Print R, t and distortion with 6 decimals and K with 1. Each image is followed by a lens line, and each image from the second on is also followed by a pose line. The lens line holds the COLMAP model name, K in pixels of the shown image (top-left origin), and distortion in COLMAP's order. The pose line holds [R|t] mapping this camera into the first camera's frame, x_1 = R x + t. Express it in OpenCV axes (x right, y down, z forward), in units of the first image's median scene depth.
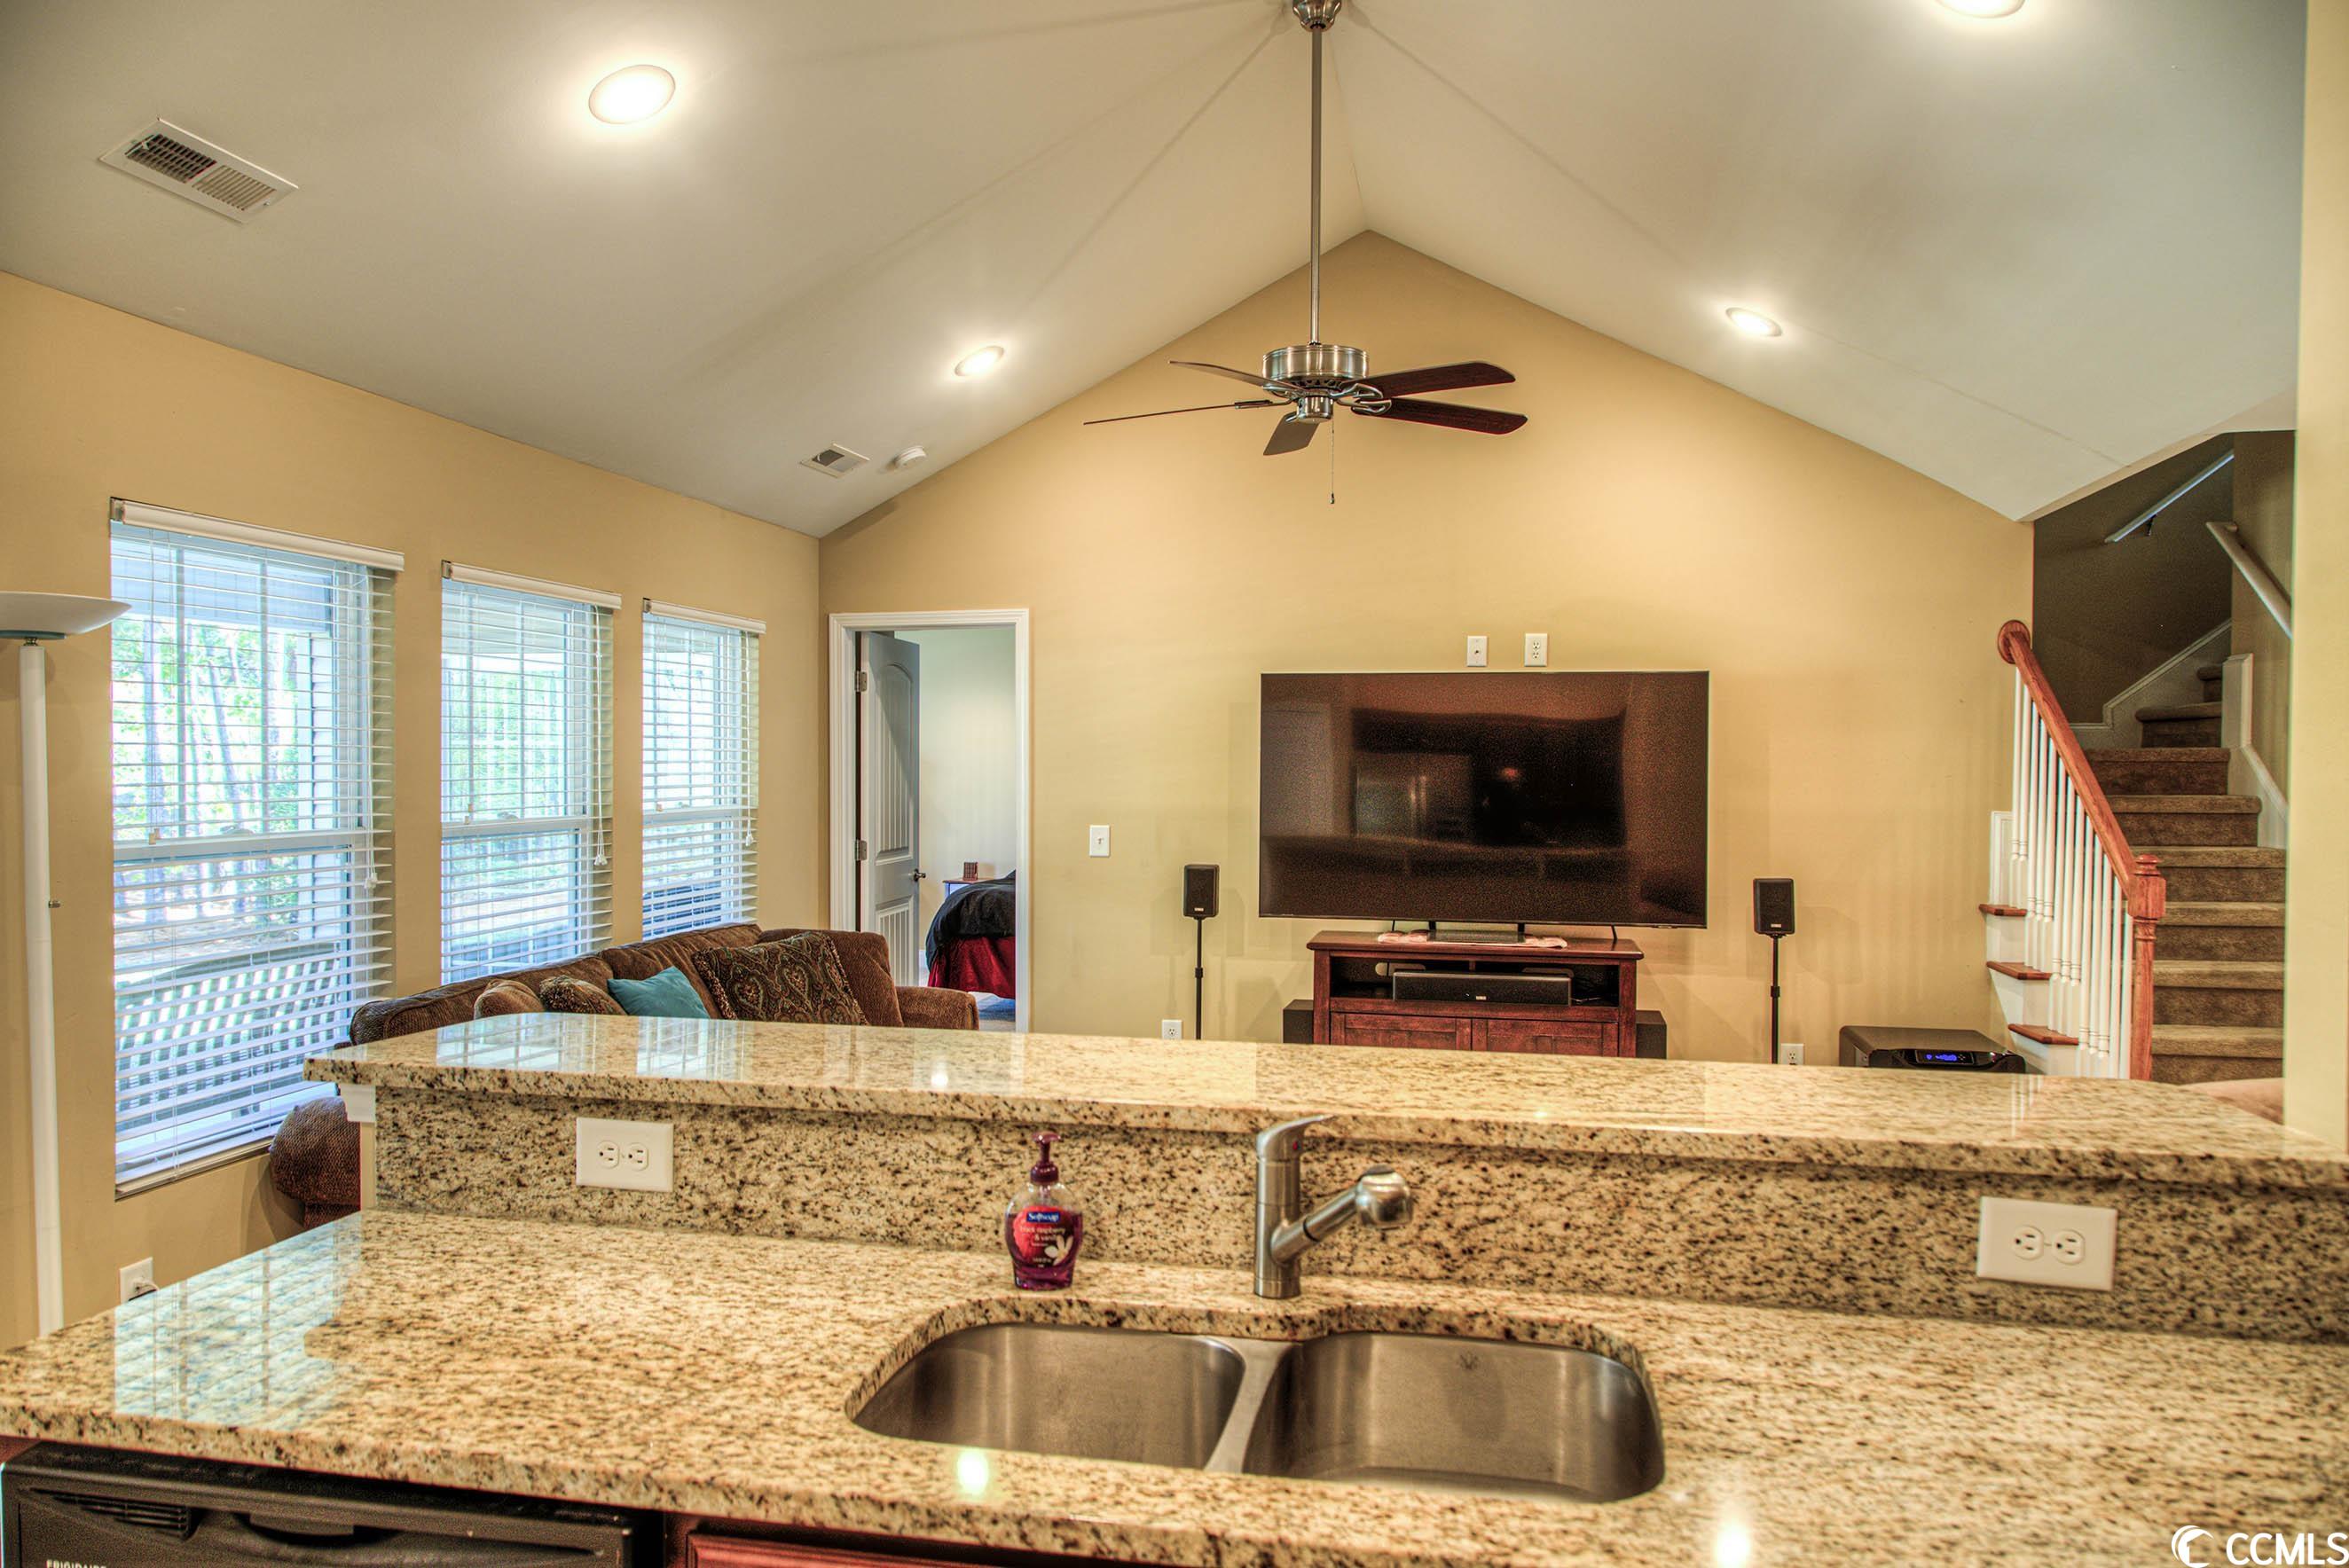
lens RADIAL K [[1587.3, 0, 1175.3], [0, 1587.3, 795.8], [0, 0, 1]] dist [0.014495, -0.026375]
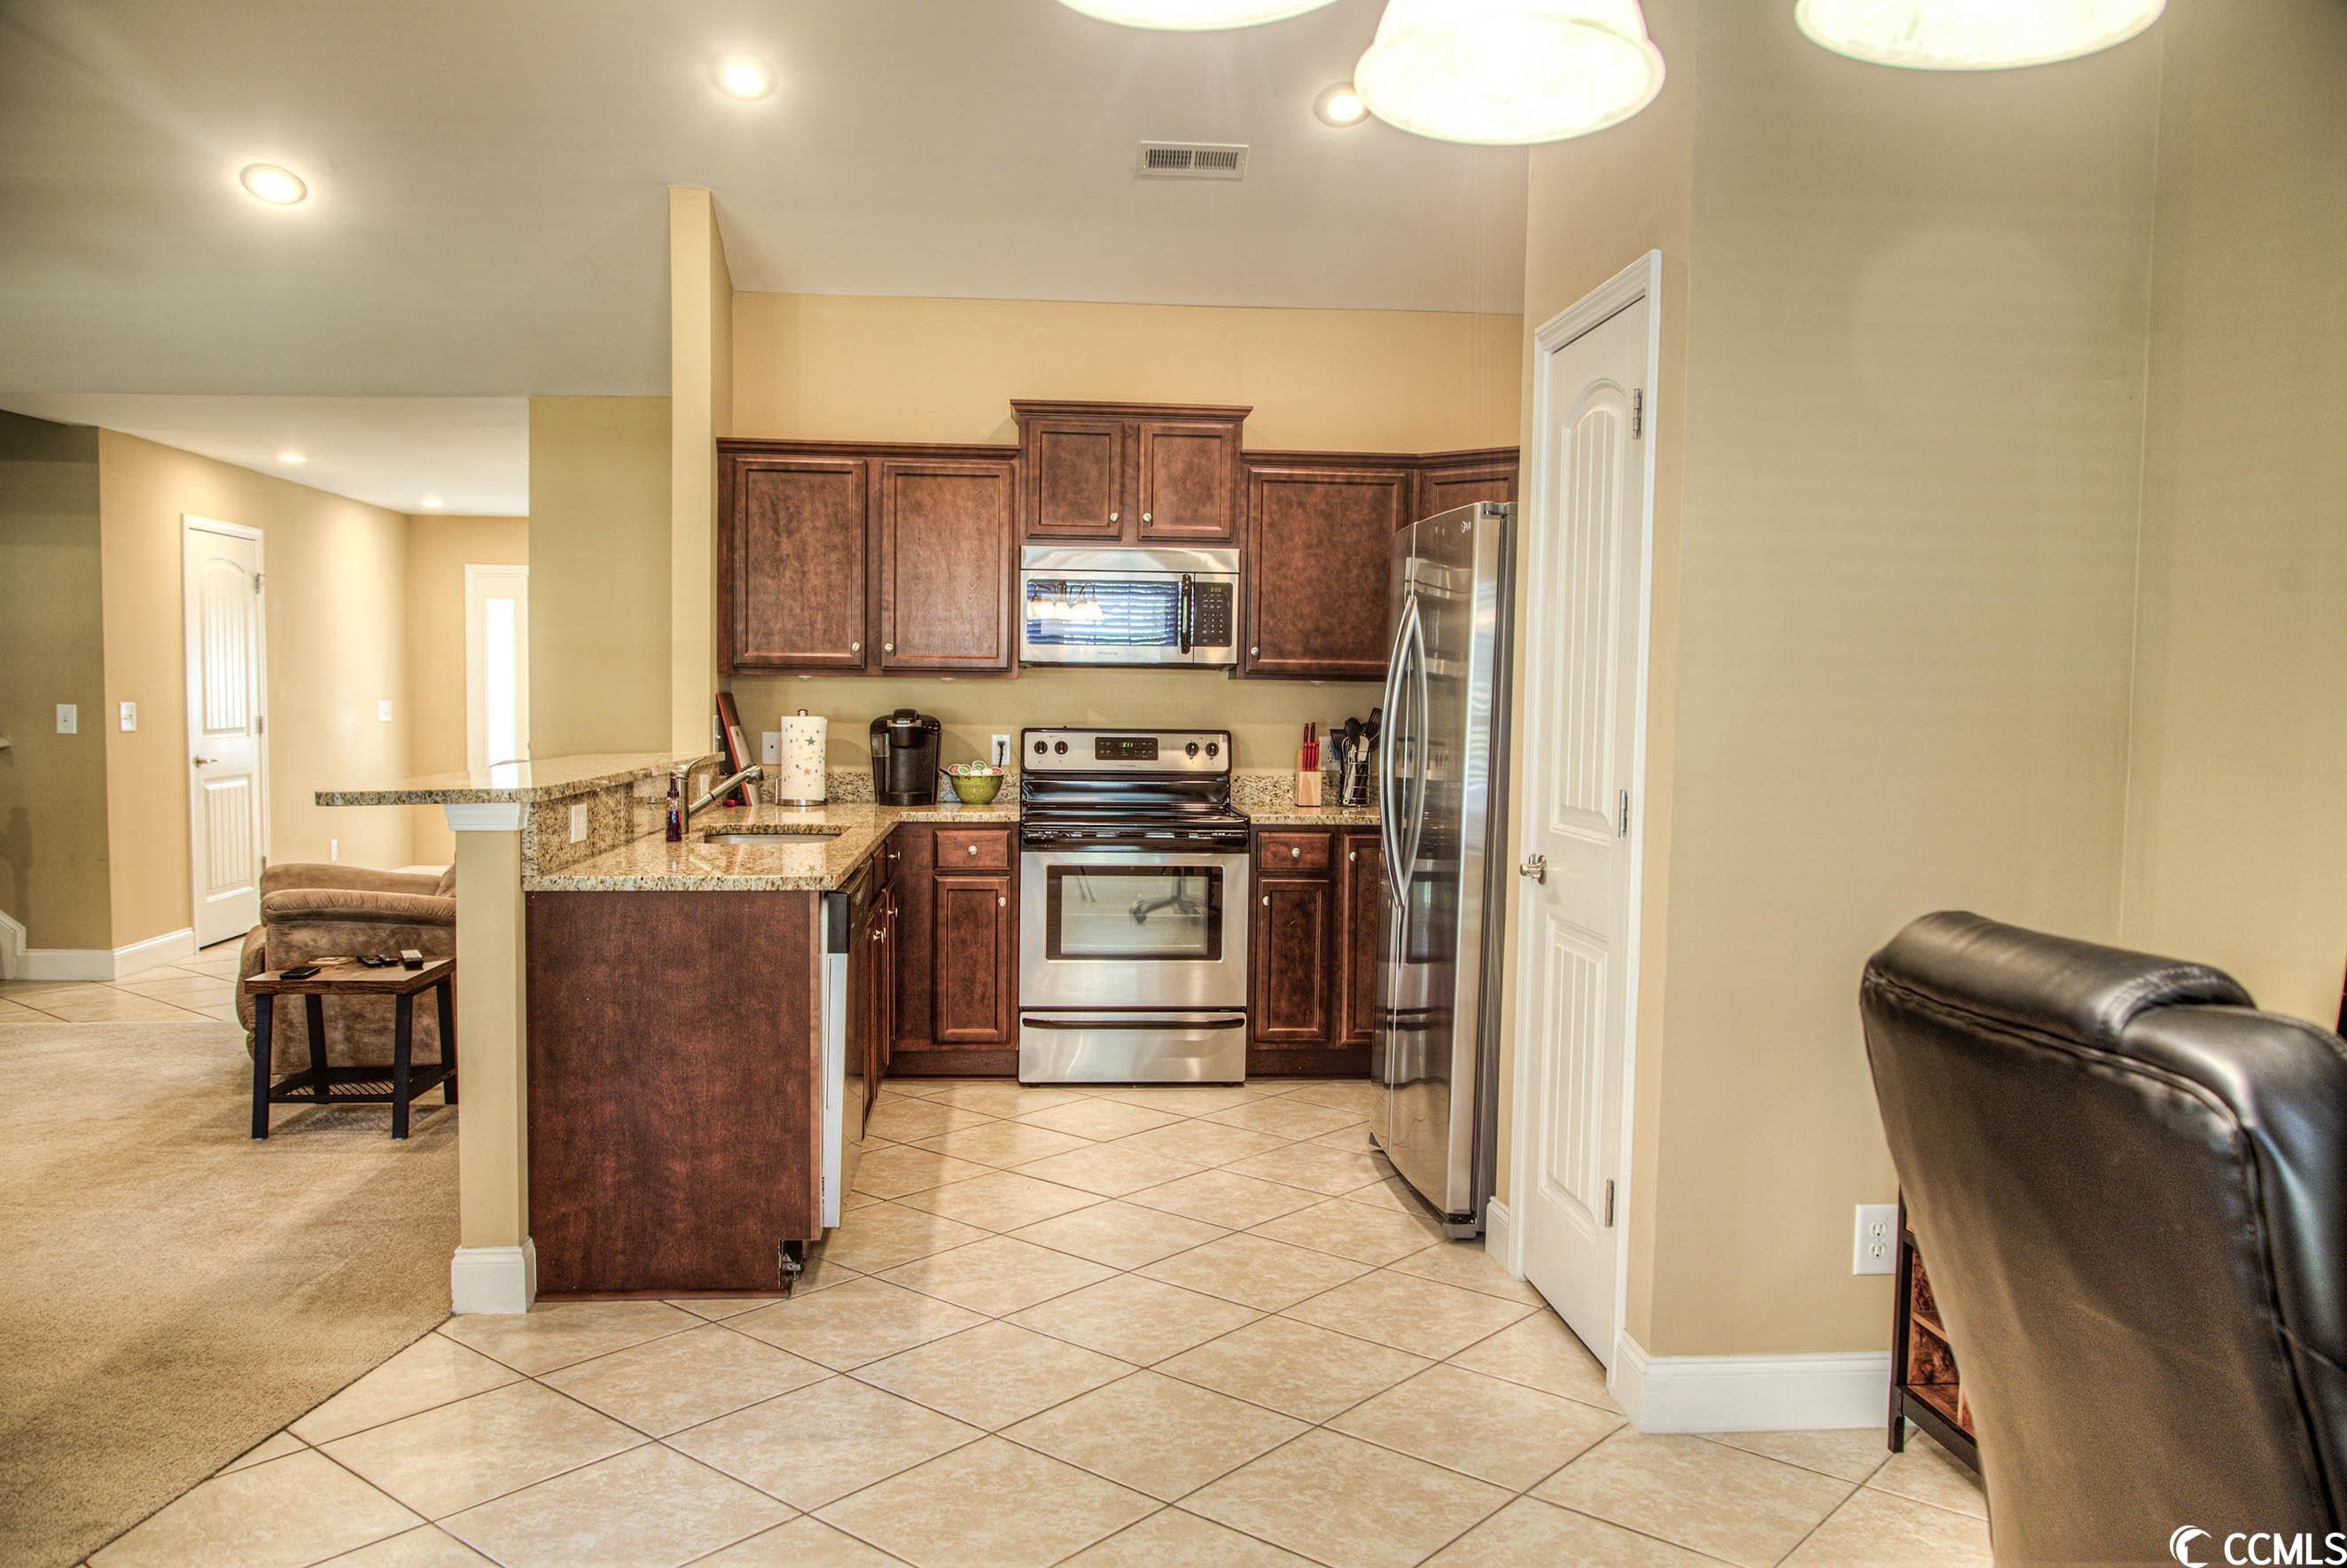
lens RADIAL K [[1803.3, 0, 1170.5], [0, 1803.3, 804.9], [0, 0, 1]] dist [-0.012667, -0.004326]
pose [[-0.270312, -0.069818, 0.960238, -2.508530], [0.011936, 0.997047, 0.075854, 0.052430], [-0.962699, 0.031965, -0.268680, 0.884590]]
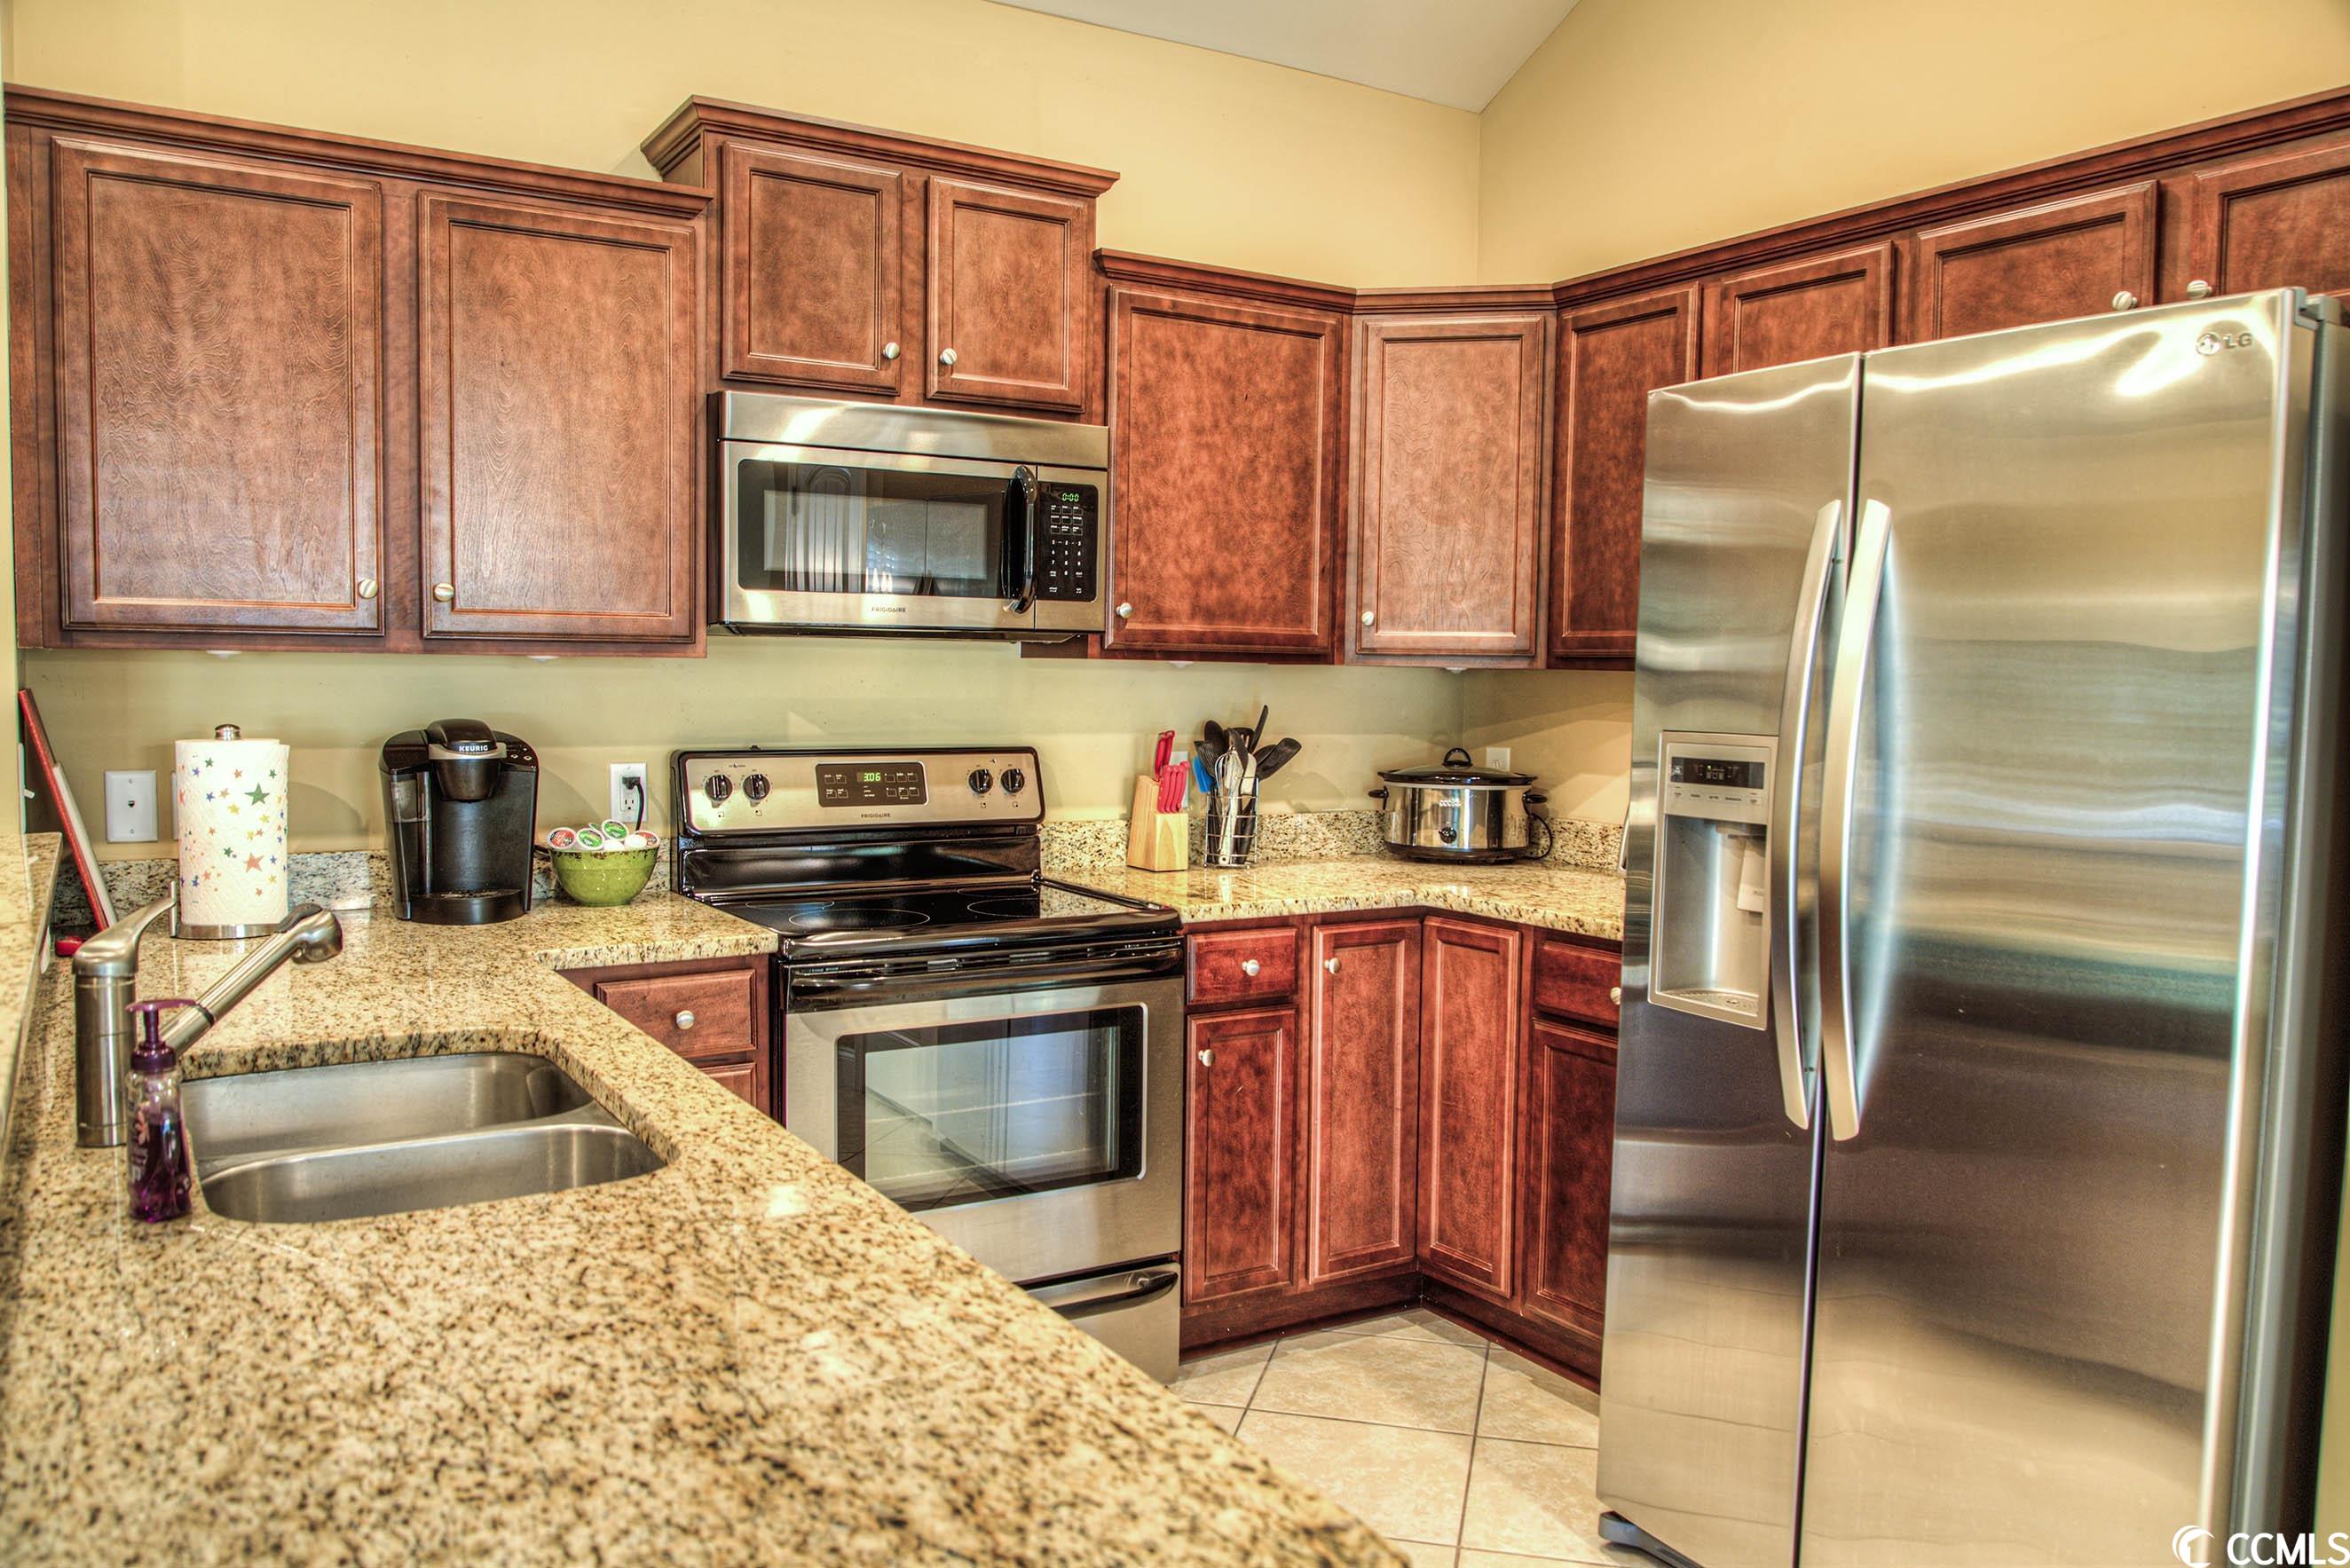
lens RADIAL K [[1758.1, 0, 1170.9], [0, 1758.1, 796.1], [0, 0, 1]] dist [-0.023750, -0.004421]
pose [[-0.680582, -0.068603, 0.729453, -0.837462], [0.002305, 0.995401, 0.095765, 0.042679], [-0.732668, 0.066857, -0.677294, 1.044796]]
